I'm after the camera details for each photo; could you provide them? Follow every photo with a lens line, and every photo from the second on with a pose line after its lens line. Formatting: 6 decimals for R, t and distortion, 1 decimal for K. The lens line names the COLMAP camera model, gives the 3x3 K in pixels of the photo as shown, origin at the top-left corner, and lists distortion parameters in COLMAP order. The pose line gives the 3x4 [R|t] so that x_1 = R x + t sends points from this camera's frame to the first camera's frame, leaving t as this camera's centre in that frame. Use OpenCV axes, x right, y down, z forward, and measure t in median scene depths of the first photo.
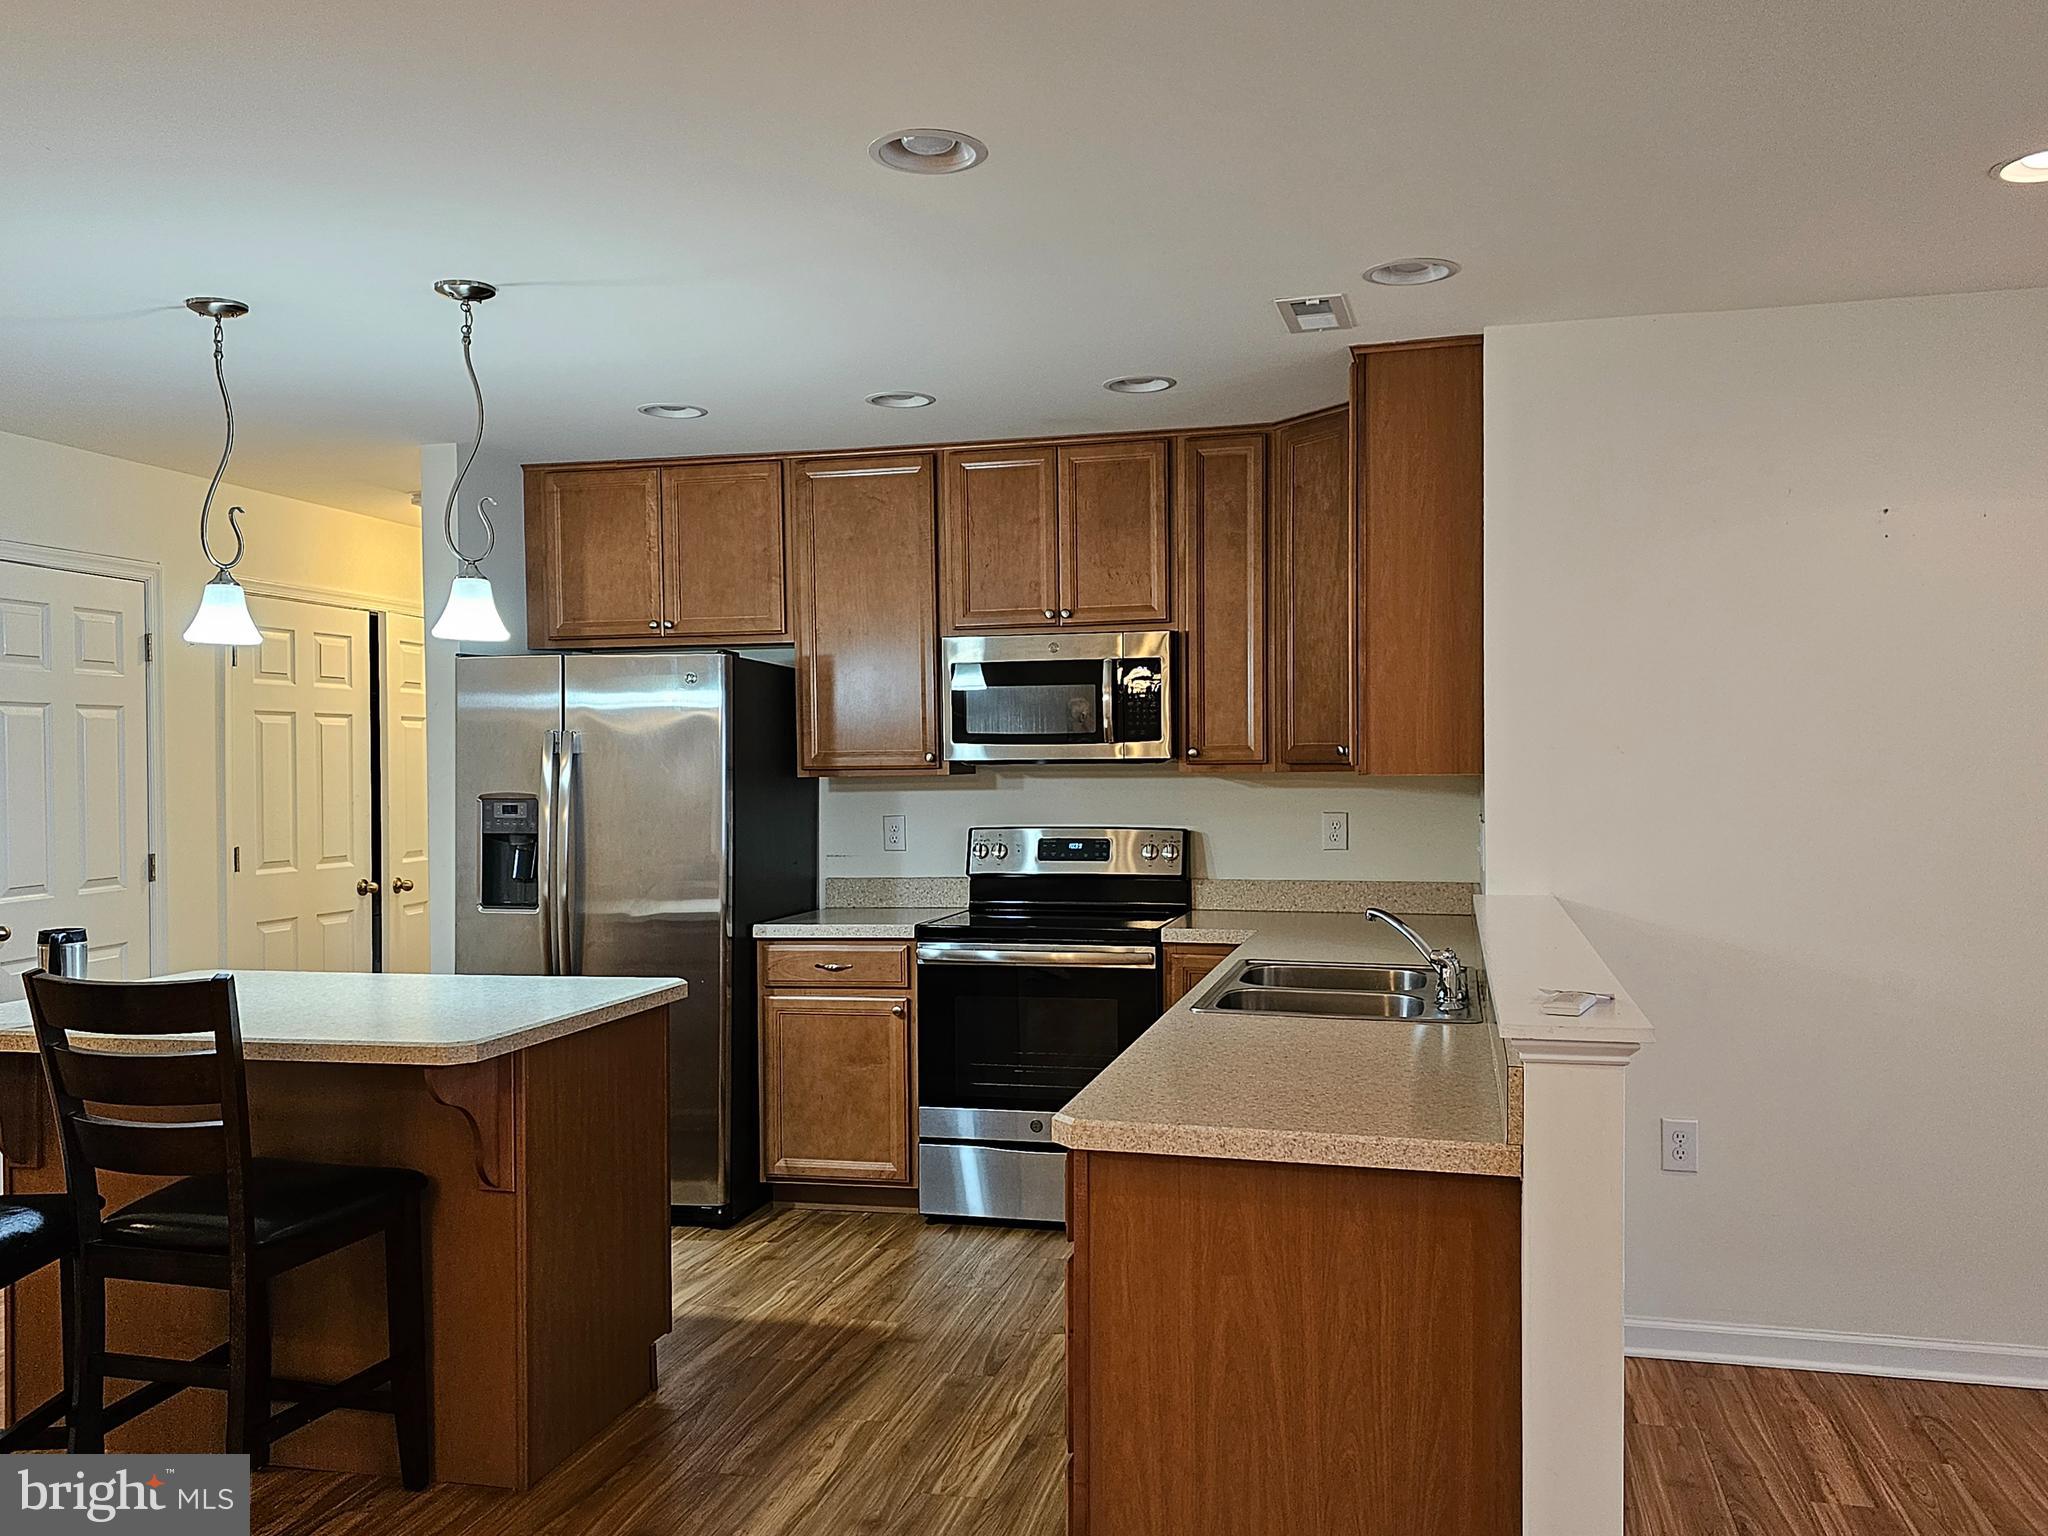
lens RADIAL K [[1679.0, 0, 1066.0], [0, 1679.0, 802.9], [0, 0, 1]] dist [0.066848, -0.085177]
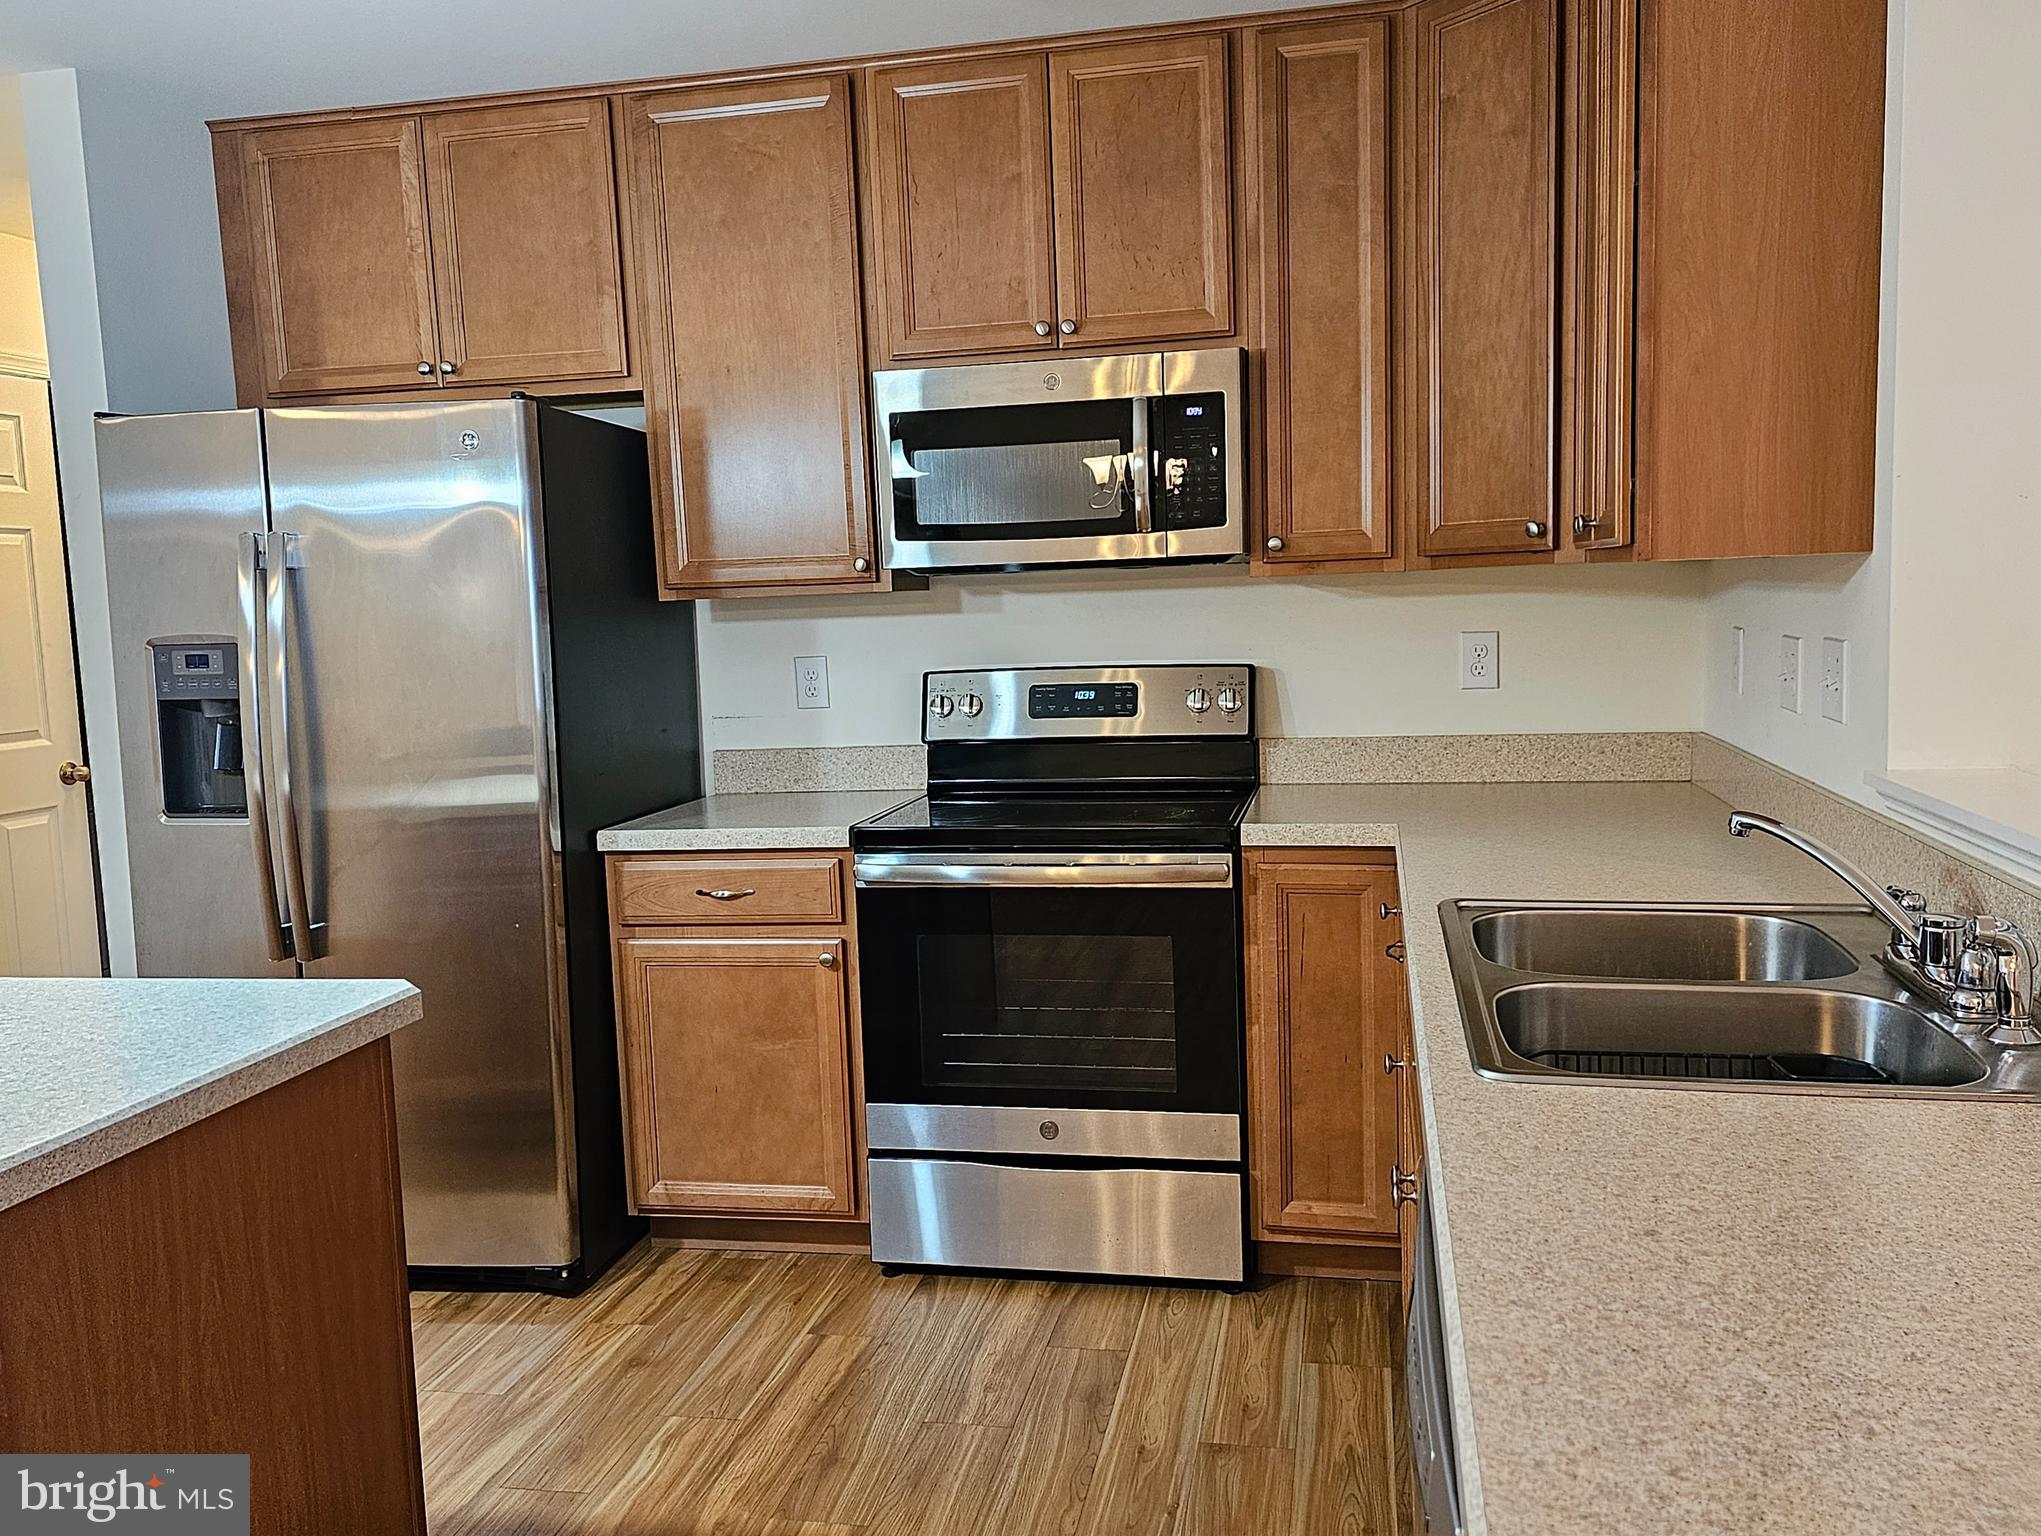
lens RADIAL K [[1673.2, 0, 1033.4], [0, 1673.2, 800.0], [0, 0, 1]] dist [0.066848, -0.085177]
pose [[0.999213, -0.029118, 0.026917, -0.035785], [0.026362, 0.994874, 0.097627, 0.002046], [-0.029622, -0.096841, 0.994859, 0.356269]]
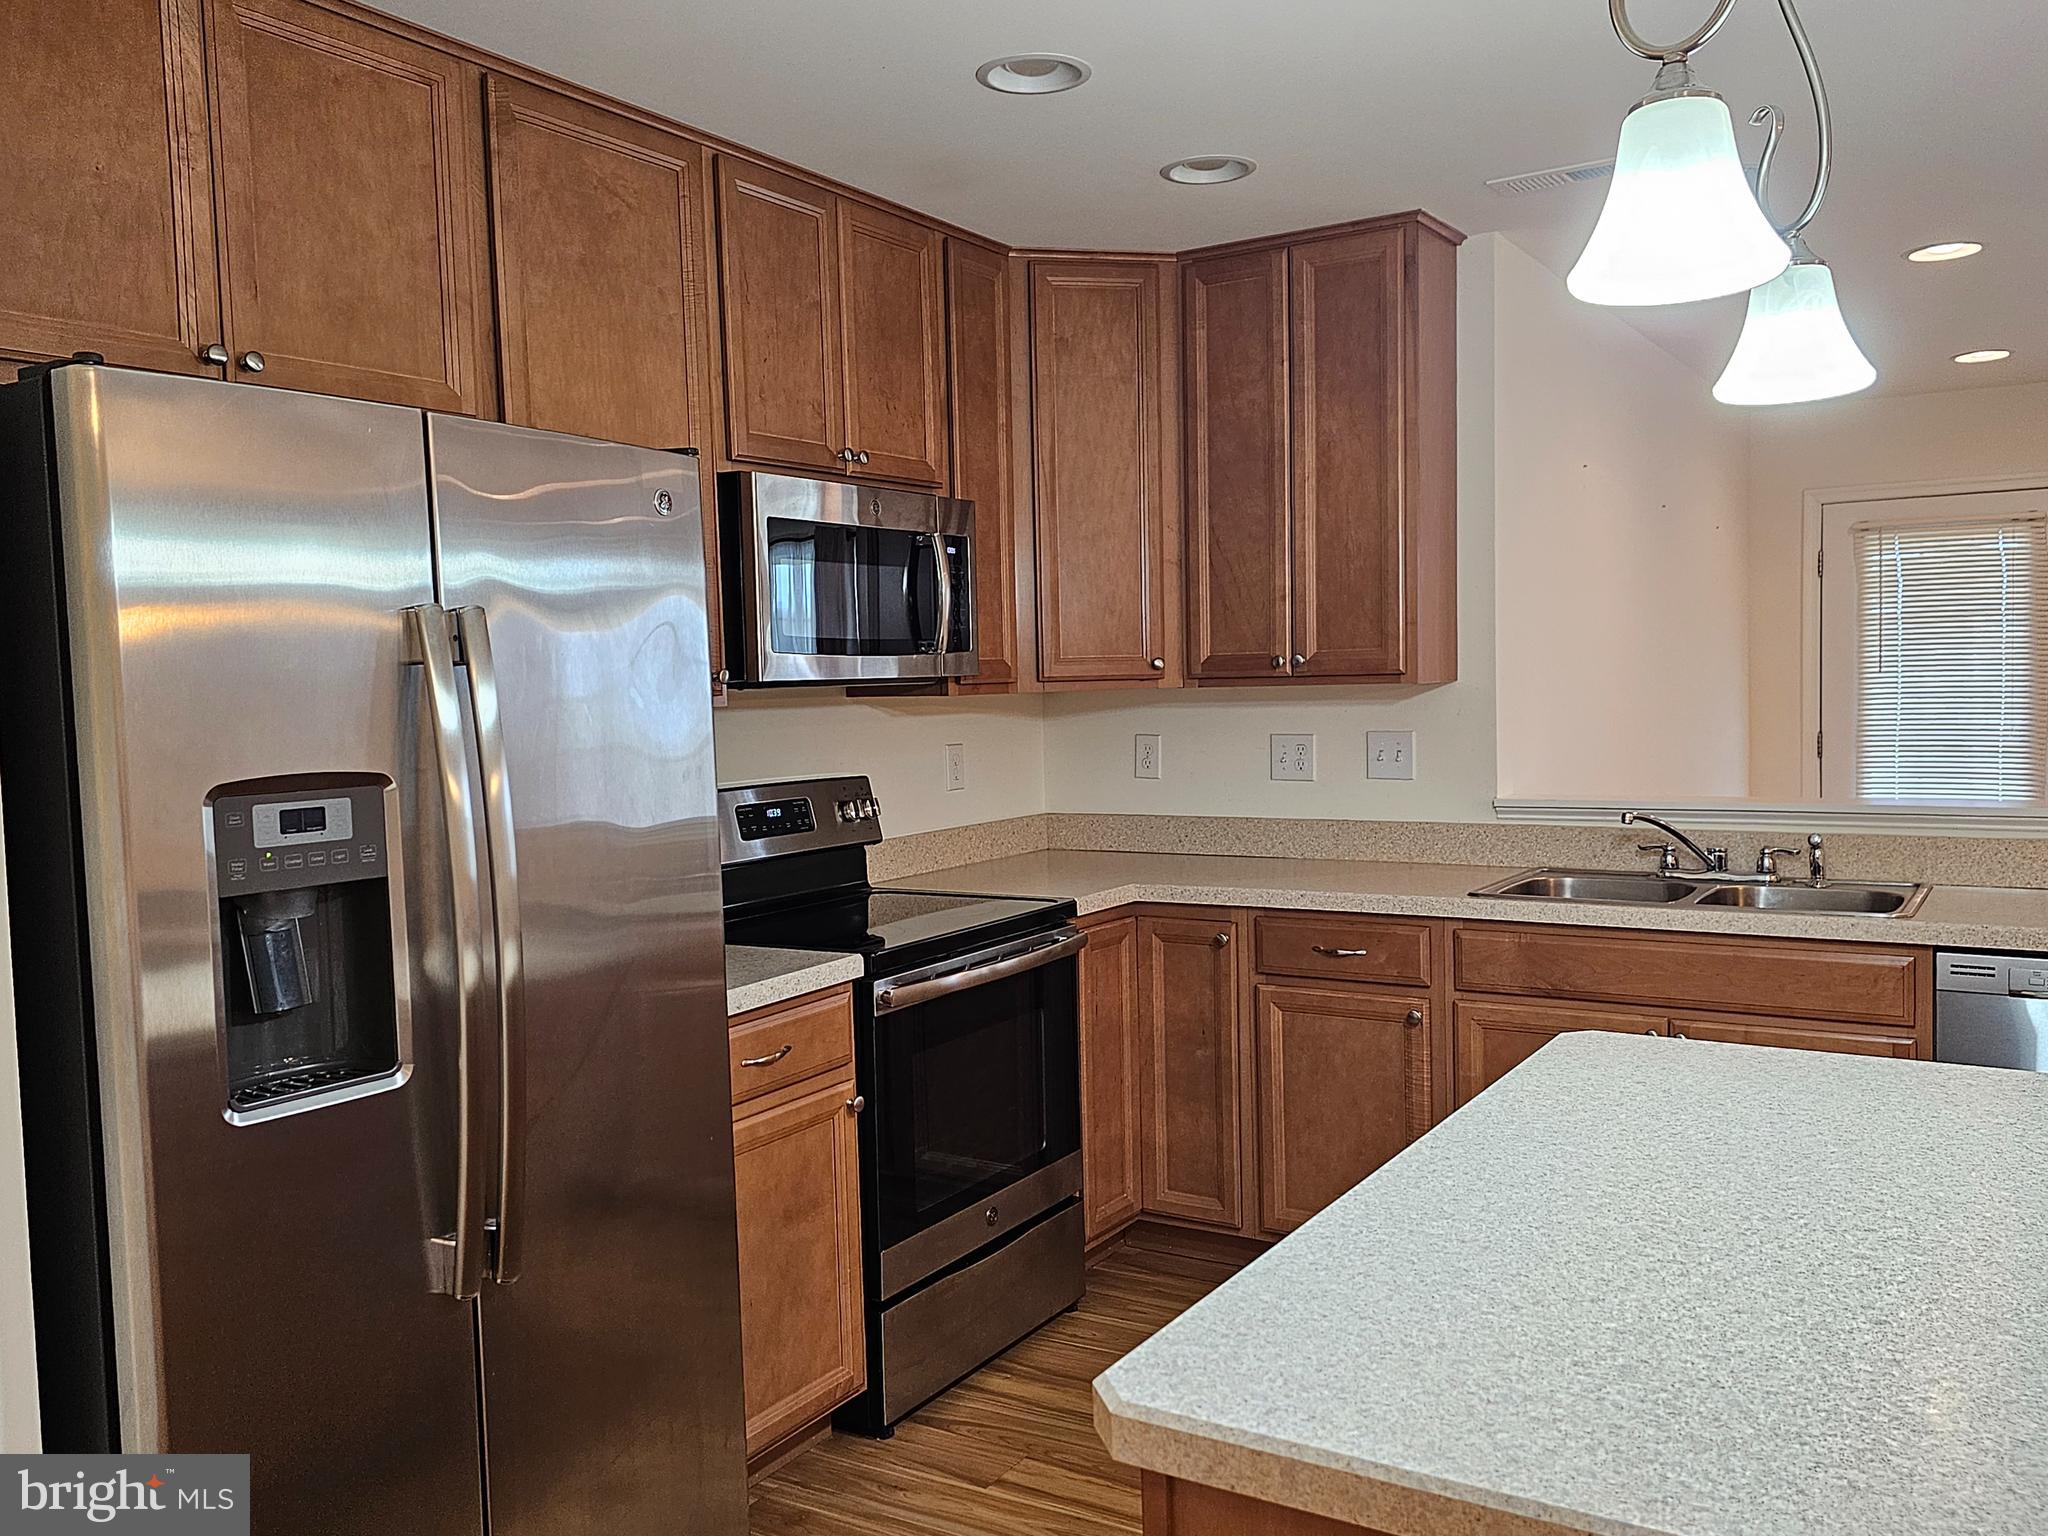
lens RADIAL K [[1679.0, 0, 1071.1], [0, 1679.0, 775.9], [0, 0, 1]] dist [0.066848, -0.085177]
pose [[0.300467, -0.057387, 0.952064, -0.619979], [0.043685, 0.997969, 0.046367, -0.014978], [-0.952791, 0.027659, 0.302363, 0.731114]]
